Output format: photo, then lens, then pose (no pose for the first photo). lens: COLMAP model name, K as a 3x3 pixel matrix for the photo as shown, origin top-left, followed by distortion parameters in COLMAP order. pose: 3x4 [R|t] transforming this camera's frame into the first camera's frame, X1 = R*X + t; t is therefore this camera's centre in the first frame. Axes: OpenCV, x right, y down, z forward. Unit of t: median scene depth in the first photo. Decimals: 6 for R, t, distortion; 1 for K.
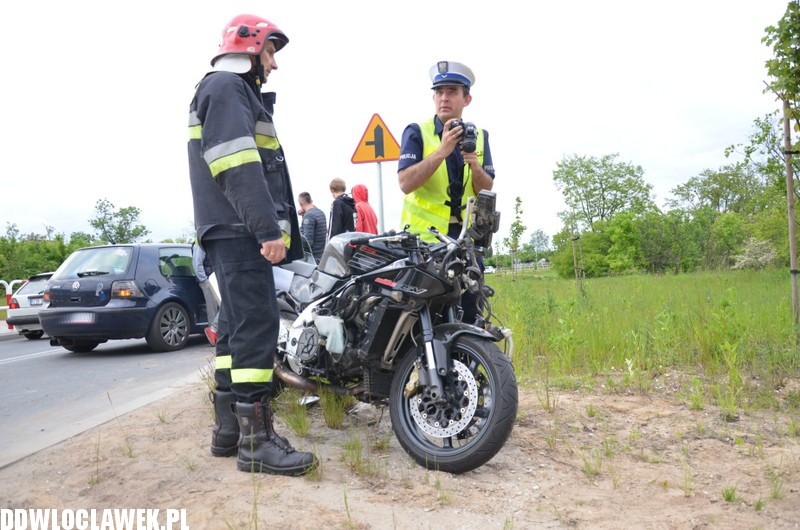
lens RADIAL K [[609.4, 0, 404.3], [0, 609.4, 266.2], [0, 0, 1]] dist [-0.030018, -0.010672]
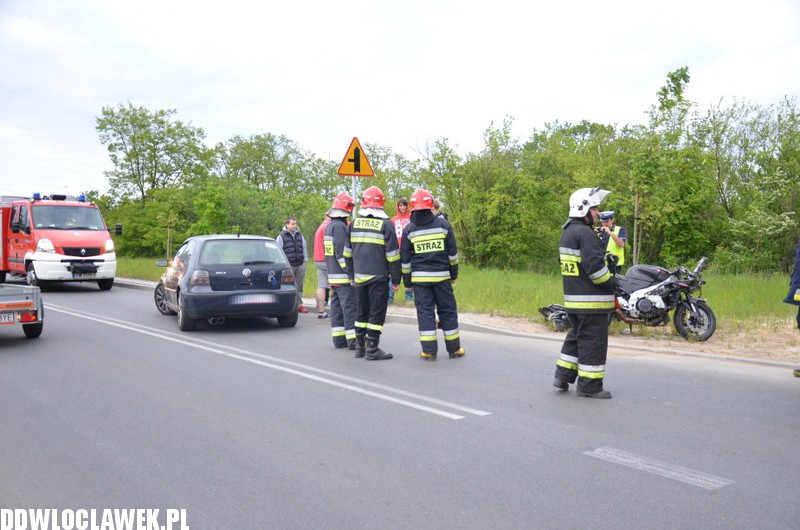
lens RADIAL K [[809.4, 0, 384.0], [0, 809.4, 263.6], [0, 0, 1]] dist [-0.004570, 0.000000]
pose [[0.737524, 0.027598, 0.674757, -1.392428], [-0.051932, 0.998524, 0.015923, -0.023495], [-0.673322, -0.046785, 0.737868, -0.358950]]
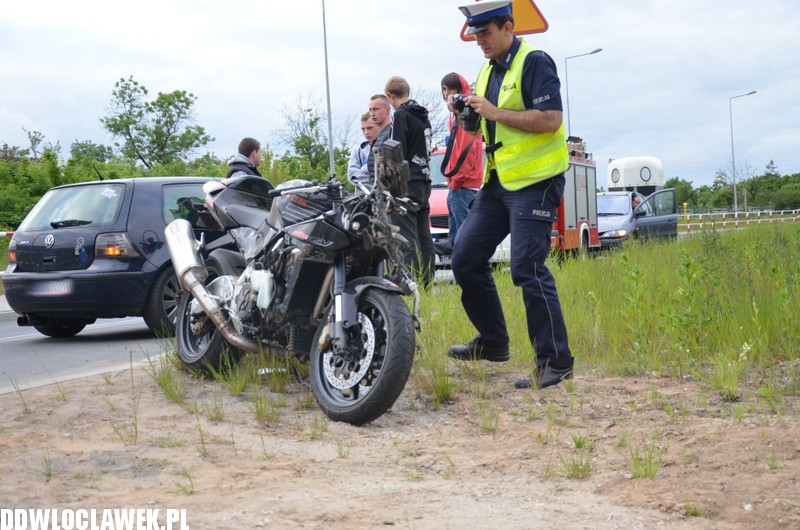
lens RADIAL K [[1279.9, 0, 403.1], [0, 1279.9, 263.0], [0, 0, 1]] dist [0.024057, 0.000000]
pose [[0.967342, 0.002880, -0.253457, 0.229521], [0.009542, 0.998813, 0.047766, -0.008934], [0.253294, -0.048625, 0.966167, -0.335670]]
